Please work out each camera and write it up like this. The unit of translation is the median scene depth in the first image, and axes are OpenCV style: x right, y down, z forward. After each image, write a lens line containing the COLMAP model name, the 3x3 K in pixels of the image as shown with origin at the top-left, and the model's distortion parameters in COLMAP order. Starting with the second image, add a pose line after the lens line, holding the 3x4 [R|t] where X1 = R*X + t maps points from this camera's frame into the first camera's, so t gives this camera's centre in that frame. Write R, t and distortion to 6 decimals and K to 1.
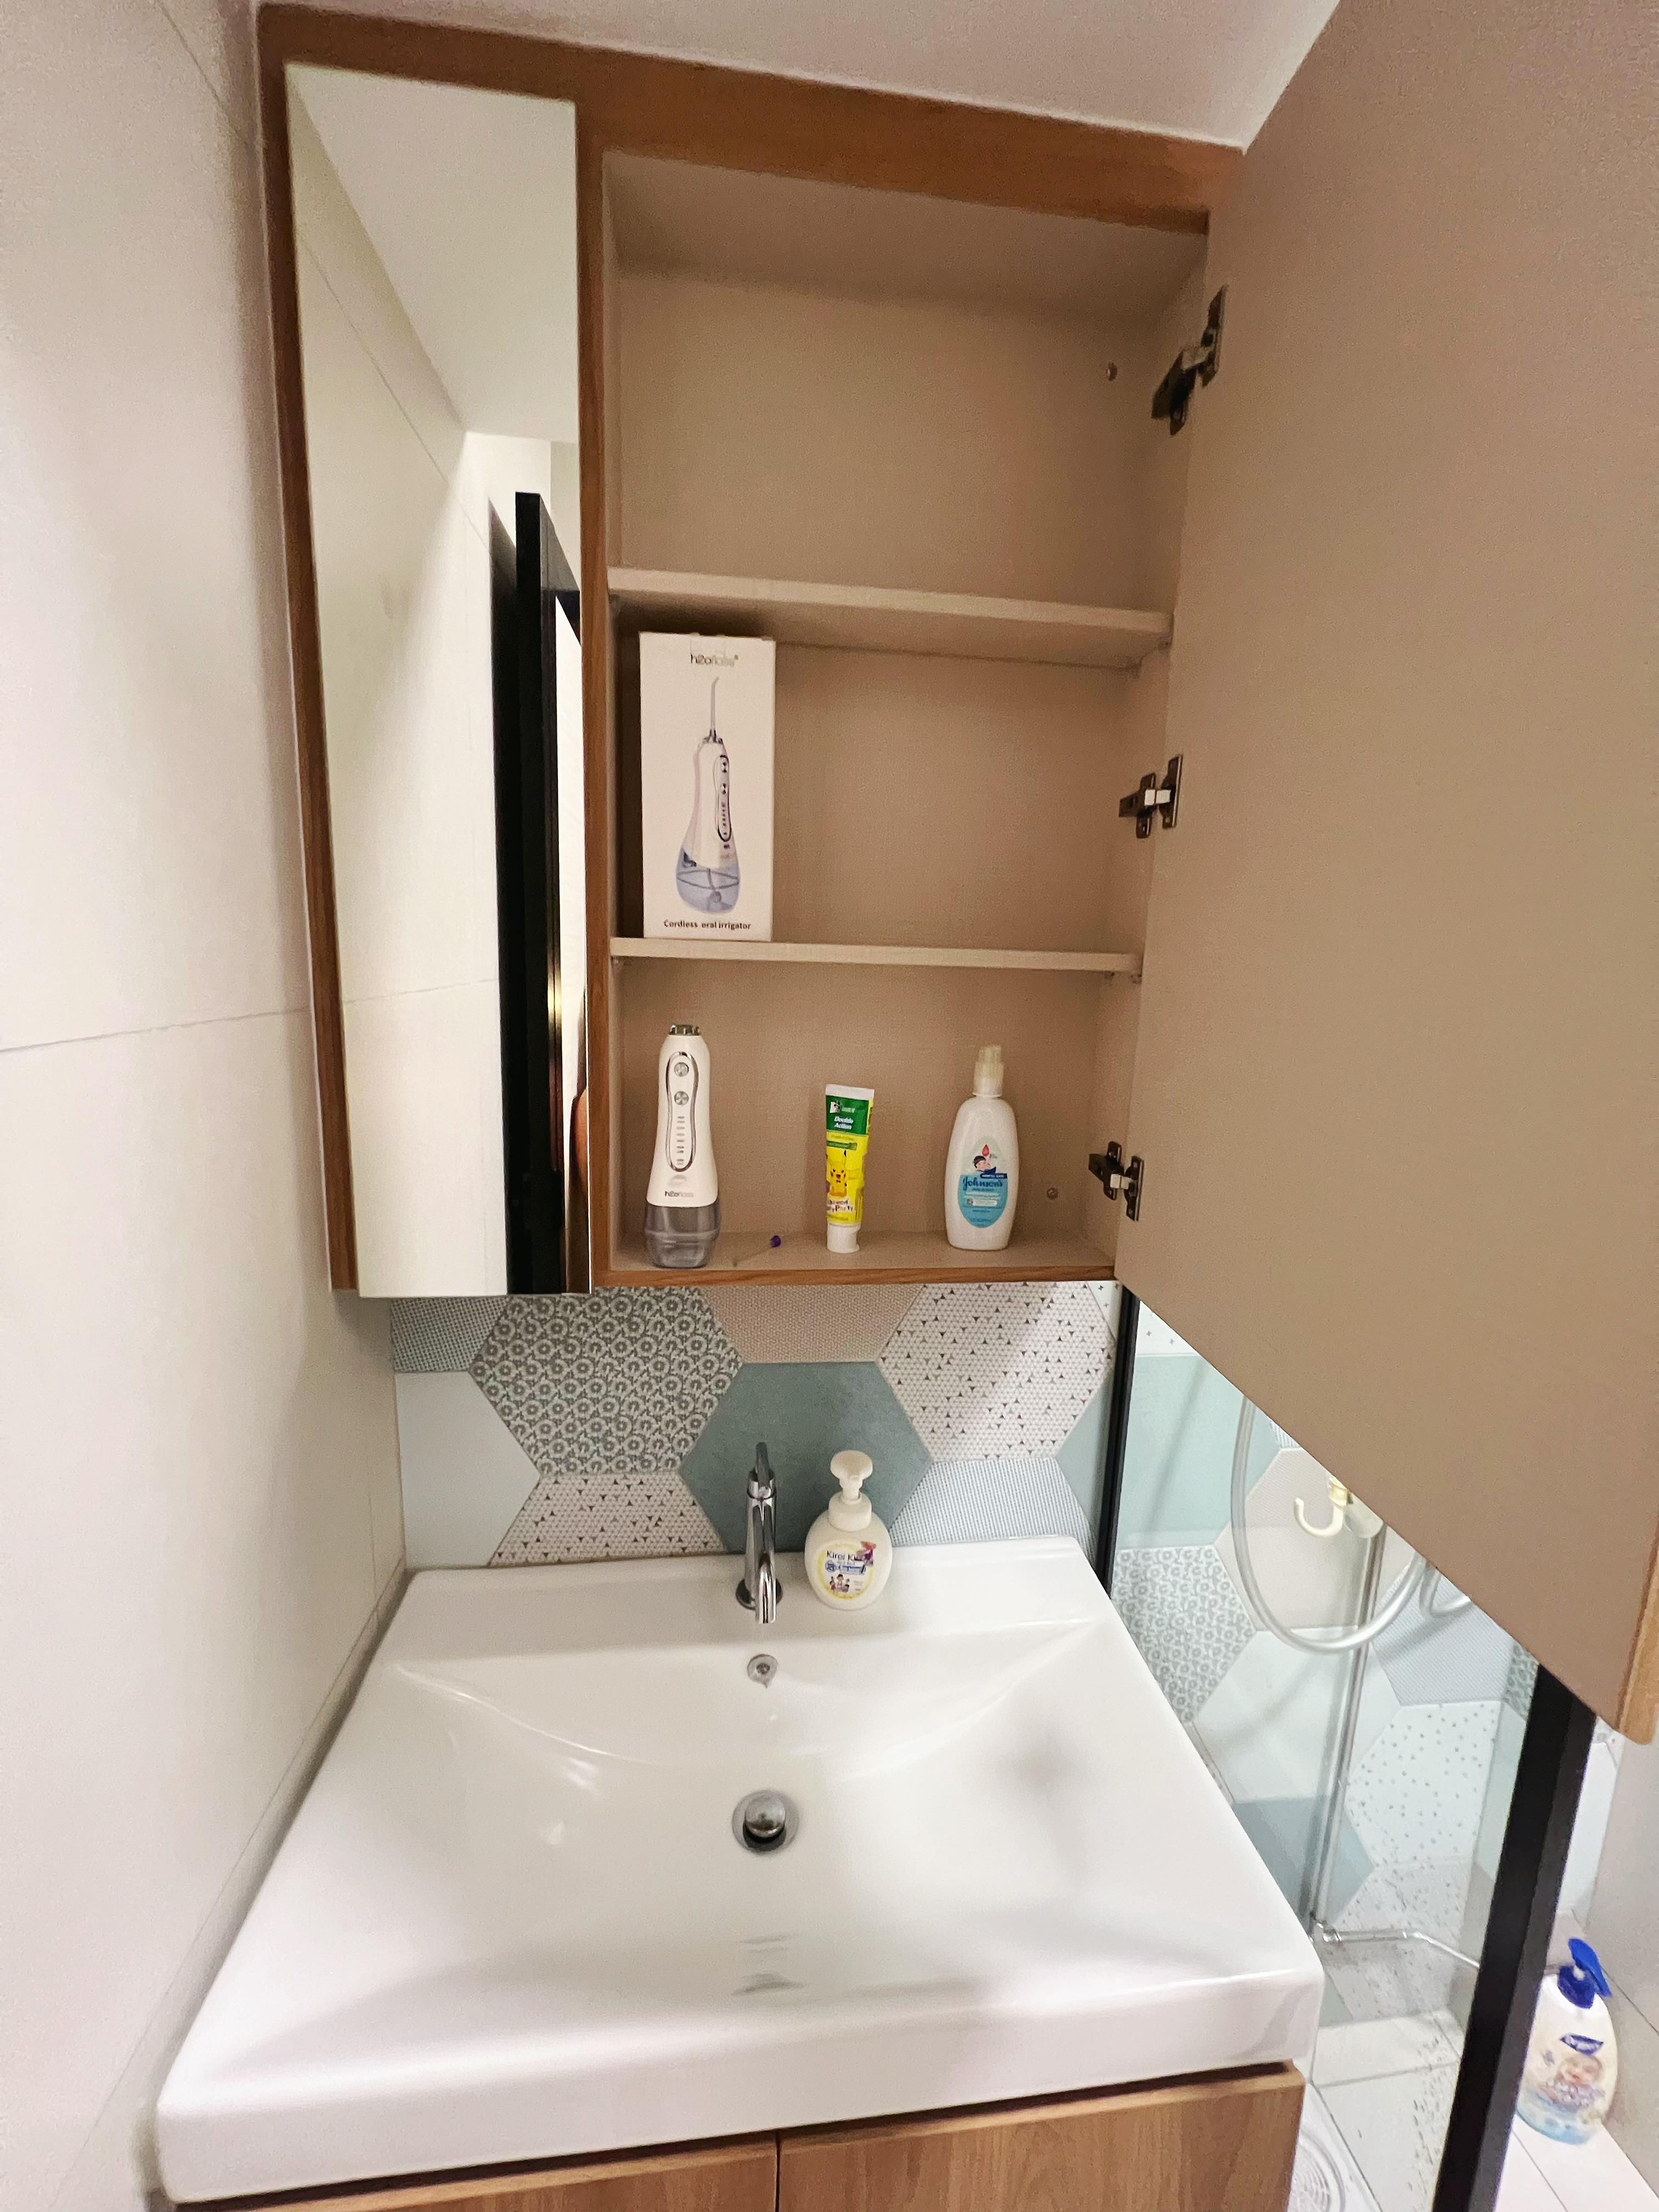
lens RADIAL K [[890.4, 0, 831.0], [0, 890.4, 1101.0], [0, 0, 1]] dist [-0.002379, 0.000447]
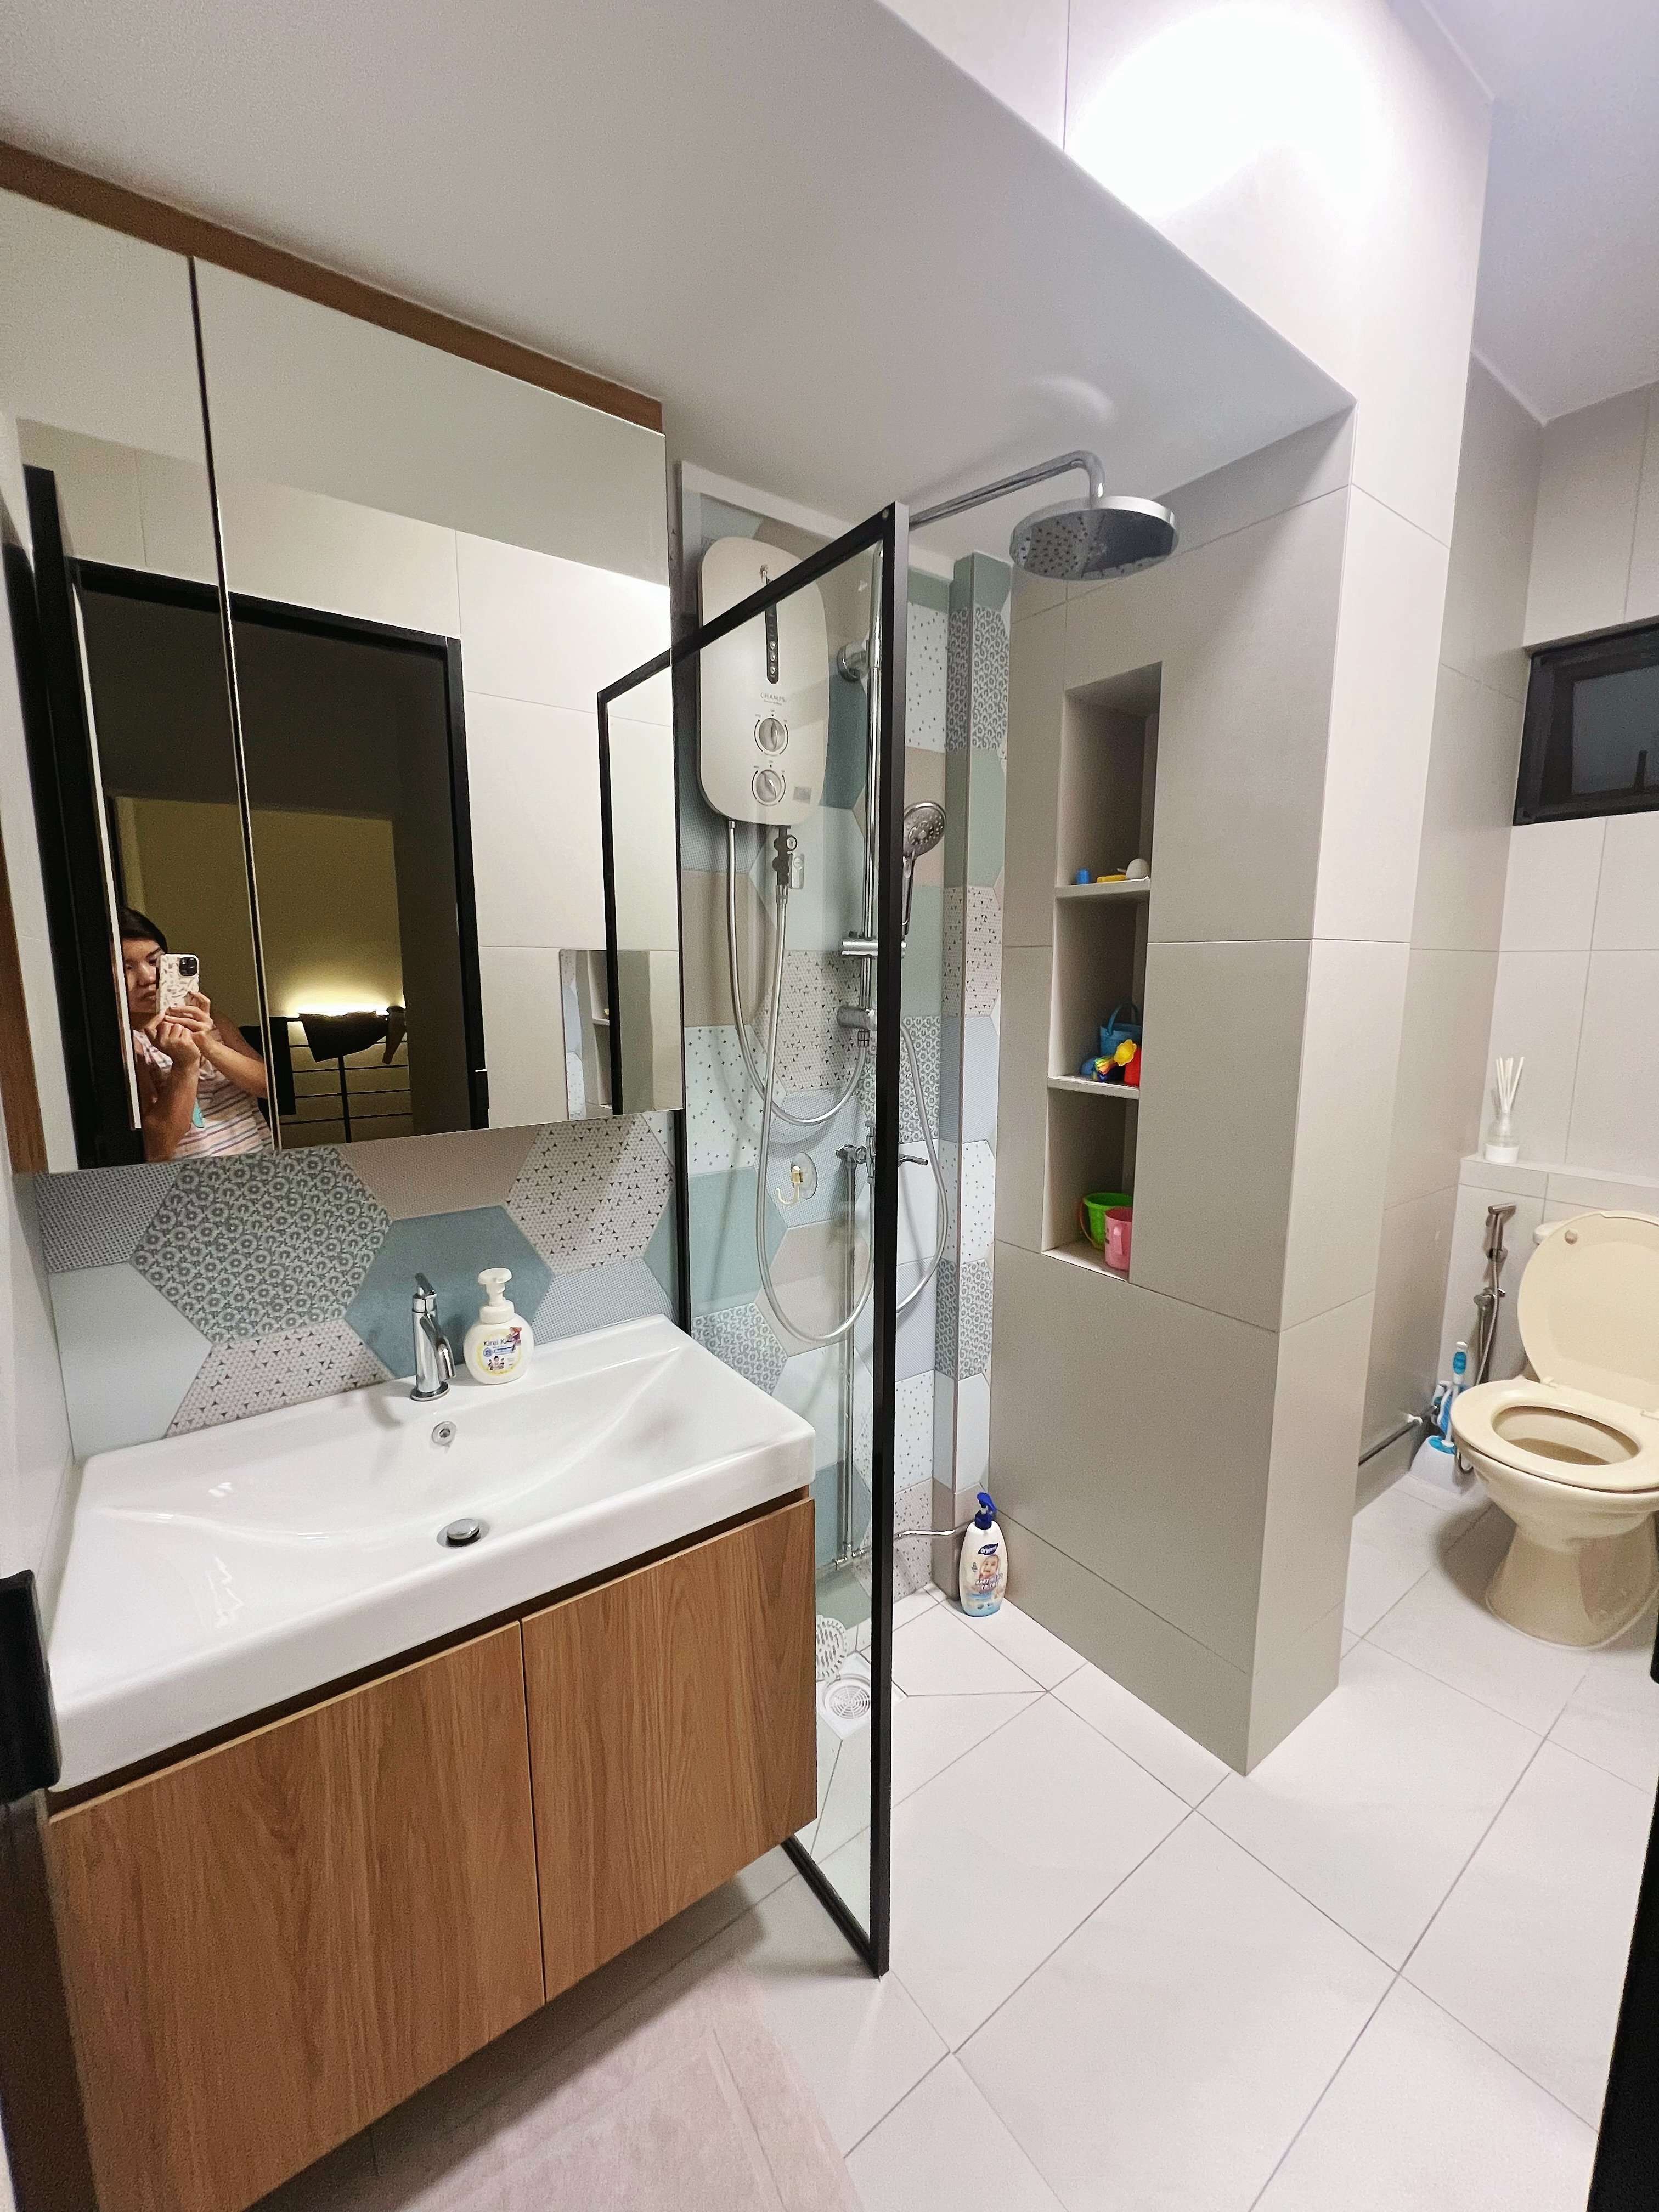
lens RADIAL K [[890.4, 0, 828.9], [0, 890.4, 1099.1], [0, 0, 1]] dist [-0.002379, 0.000447]
pose [[0.875190, -0.104722, 0.472309, -0.136648], [0.110104, 0.993786, 0.016324, 0.171733], [-0.471083, 0.037717, 0.881282, -0.413145]]
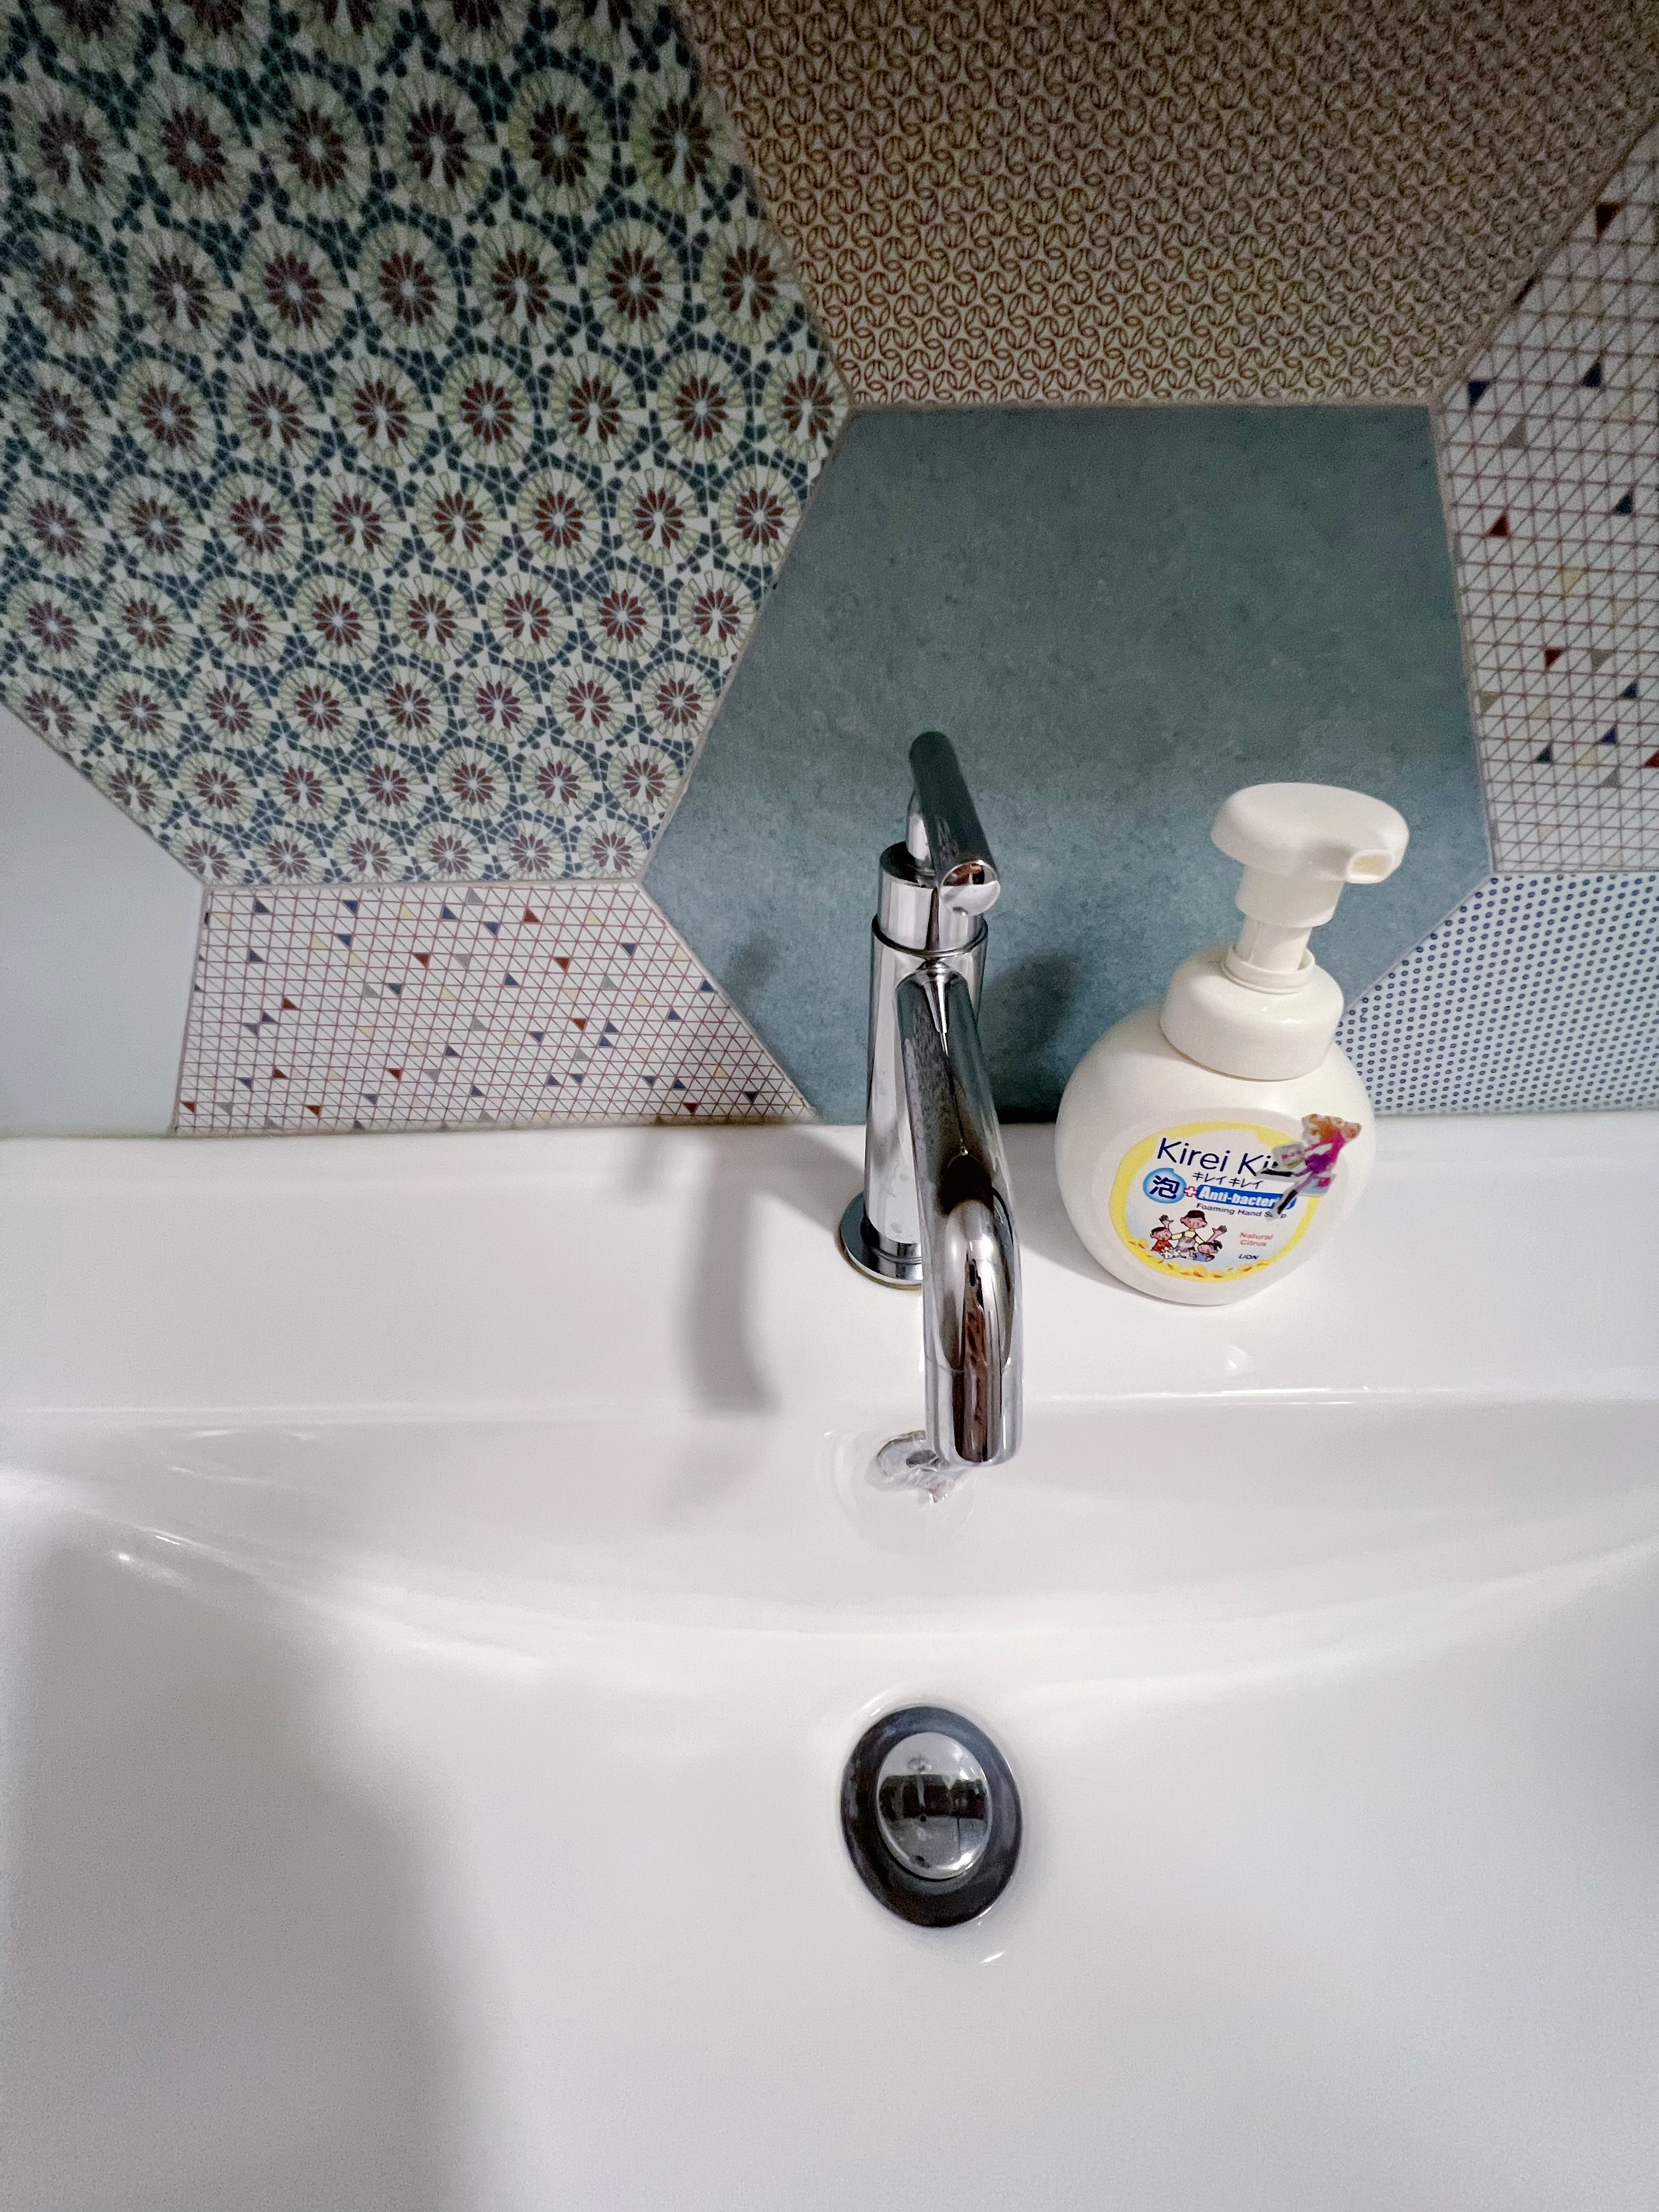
lens RADIAL K [[883.7, 0, 825.7], [0, 883.7, 1112.6], [0, 0, 1]] dist [-0.003476, -0.000176]
pose [[0.992911, 0.034566, -0.113722, -0.073357], [0.024450, 0.876920, 0.480013, 0.347423], [0.116317, -0.479391, 0.869859, 0.718524]]
